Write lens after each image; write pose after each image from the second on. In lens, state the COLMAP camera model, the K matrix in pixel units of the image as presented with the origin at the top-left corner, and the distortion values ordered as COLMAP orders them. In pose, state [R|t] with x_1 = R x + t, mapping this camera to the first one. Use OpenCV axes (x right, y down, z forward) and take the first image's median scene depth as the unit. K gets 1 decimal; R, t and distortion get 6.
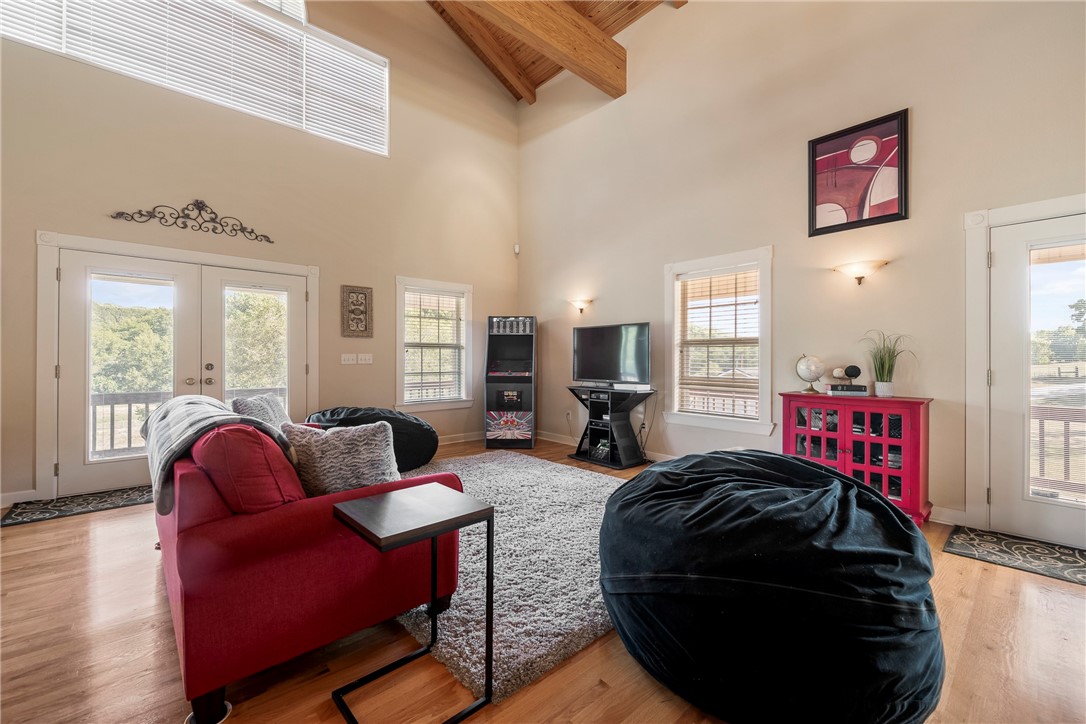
lens RADIAL K [[426.8, 0, 543.8], [0, 426.8, 361.4], [0, 0, 1]] dist [0.002065, 0.000121]
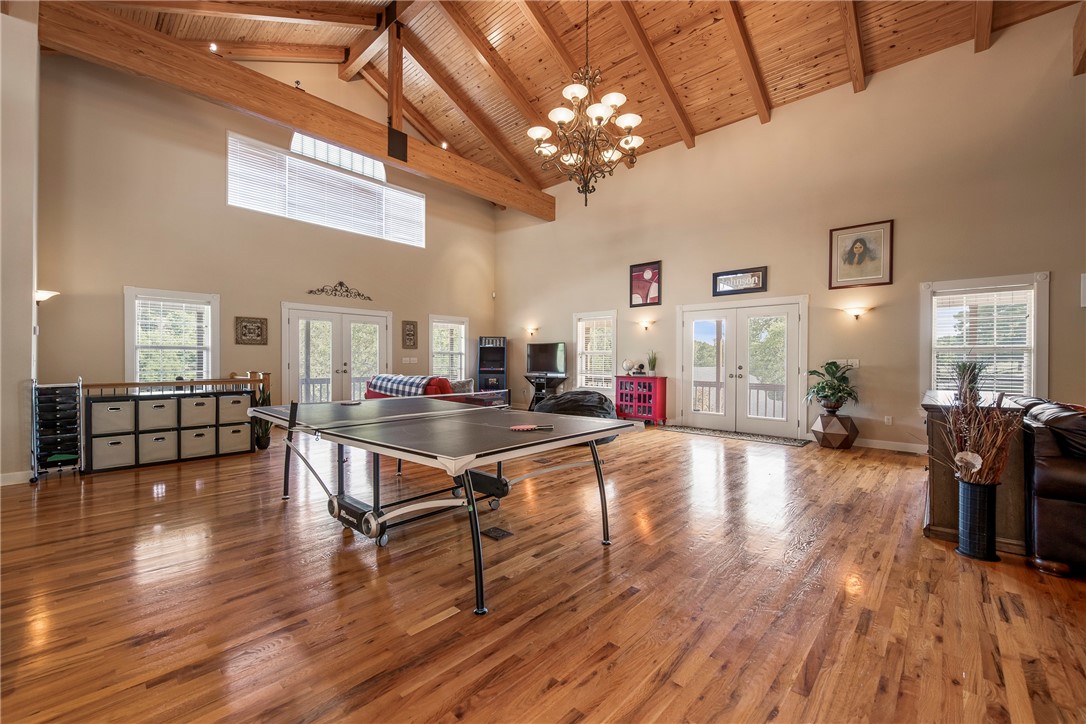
lens RADIAL K [[455.3, 0, 555.1], [0, 455.3, 363.9], [0, 0, 1]] dist [-0.000421, -0.000305]
pose [[0.992880, 0.001905, 0.119101, -0.050375], [-0.002372, 0.999990, 0.003775, 0.000726], [-0.119093, -0.004030, 0.992875, -1.072455]]
